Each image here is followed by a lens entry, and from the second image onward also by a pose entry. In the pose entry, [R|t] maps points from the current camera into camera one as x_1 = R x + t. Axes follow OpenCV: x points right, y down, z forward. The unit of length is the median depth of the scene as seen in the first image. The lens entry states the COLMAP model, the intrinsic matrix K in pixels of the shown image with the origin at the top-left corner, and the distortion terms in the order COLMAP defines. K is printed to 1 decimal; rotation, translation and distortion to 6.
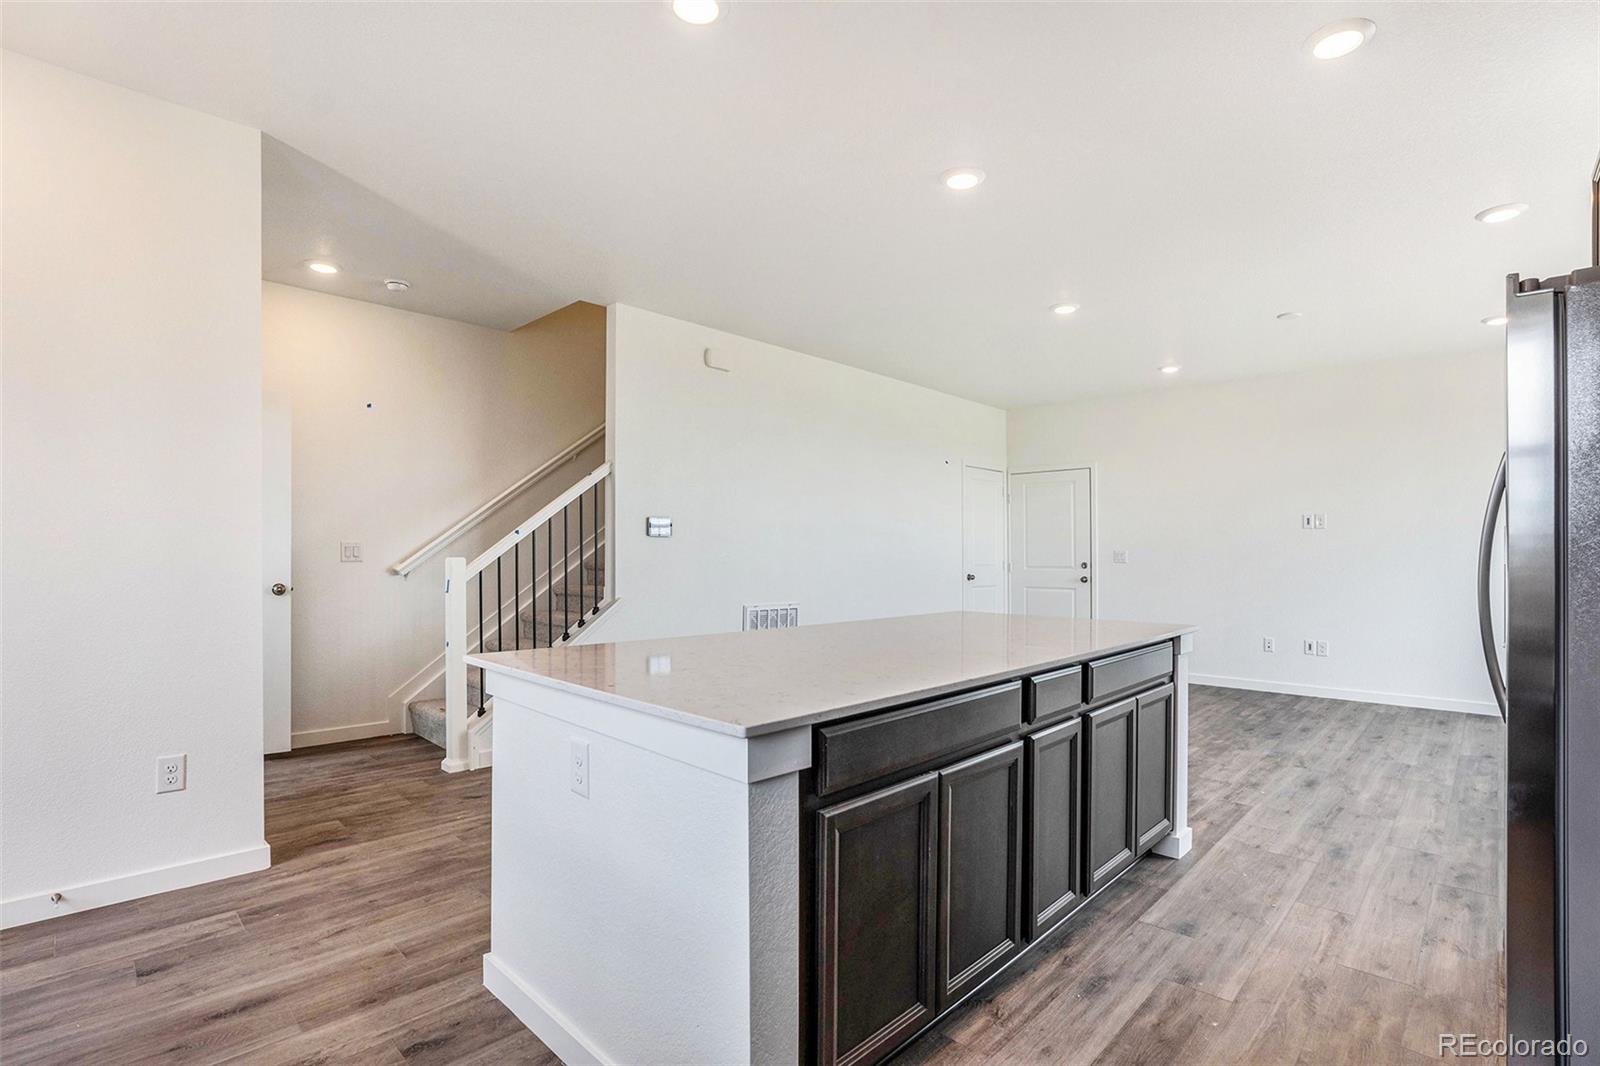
lens RADIAL K [[751.8, 0, 800.6], [0, 751.8, 540.8], [0, 0, 1]] dist [-0.074260, 0.021846]
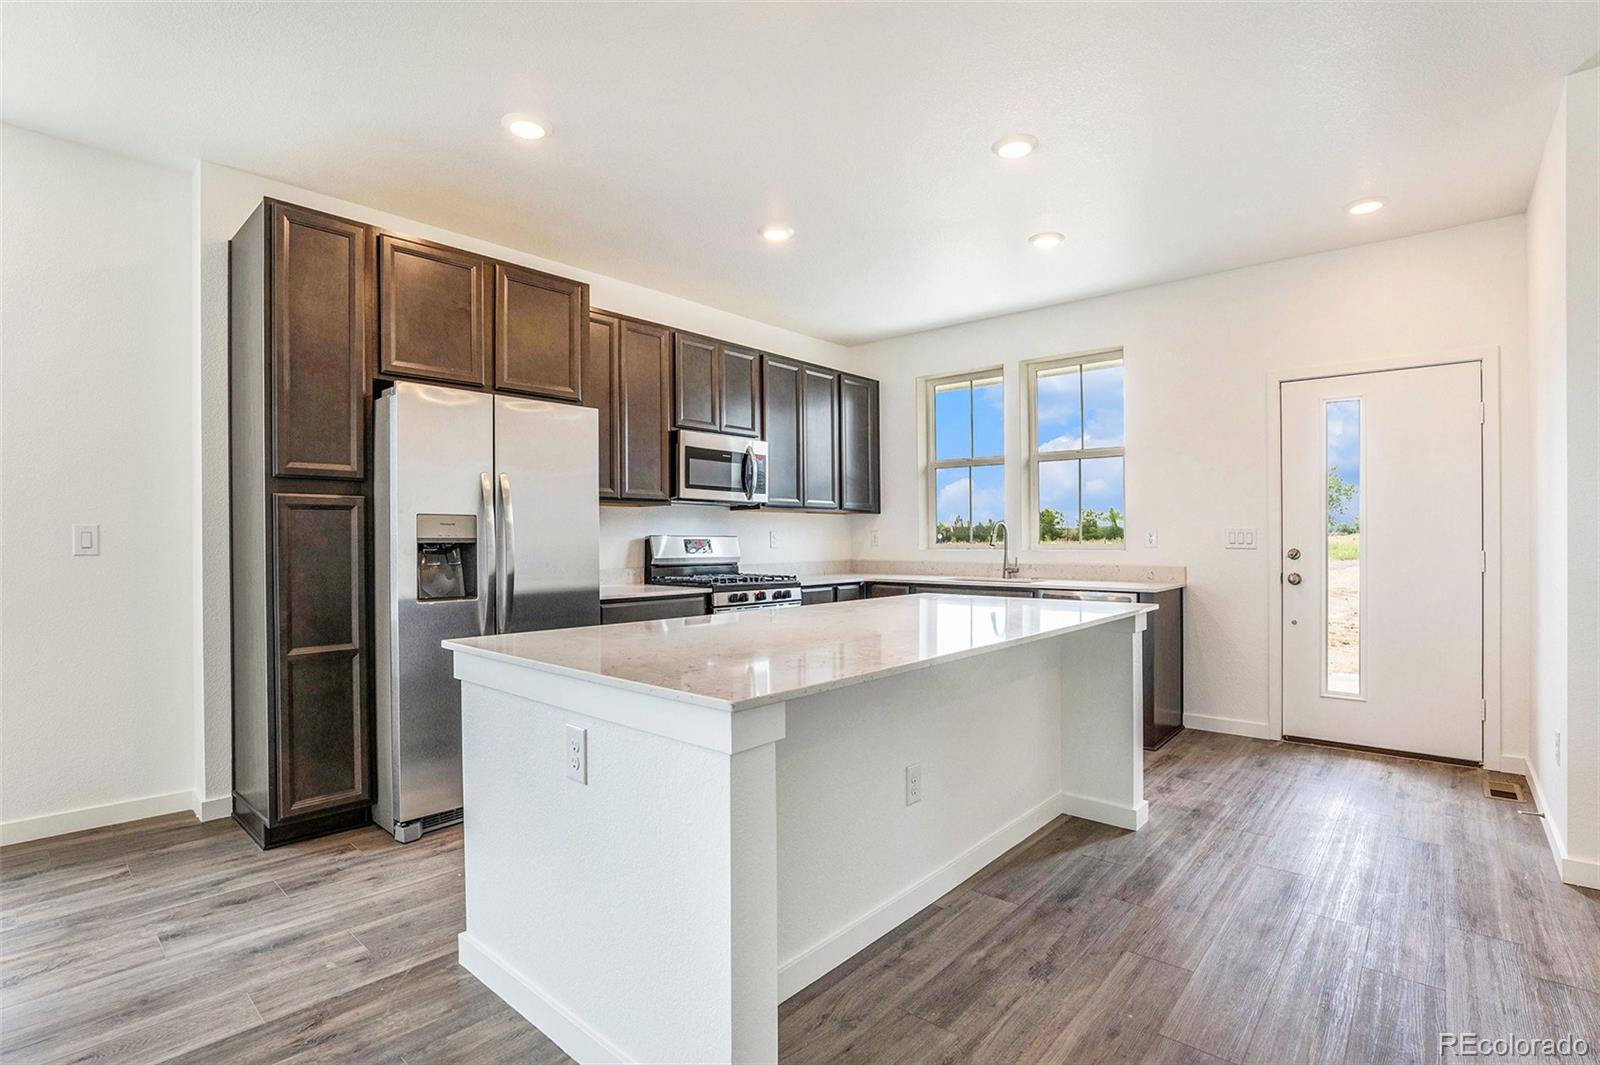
lens RADIAL K [[761.3, 0, 799.7], [0, 761.3, 535.1], [0, 0, 1]] dist [-0.071909, 0.020733]
pose [[-0.998890, -0.005130, -0.046825, 0.183960], [-0.004135, 0.999764, -0.021318, 0.026021], [0.046924, -0.021101, -0.998676, 1.236457]]
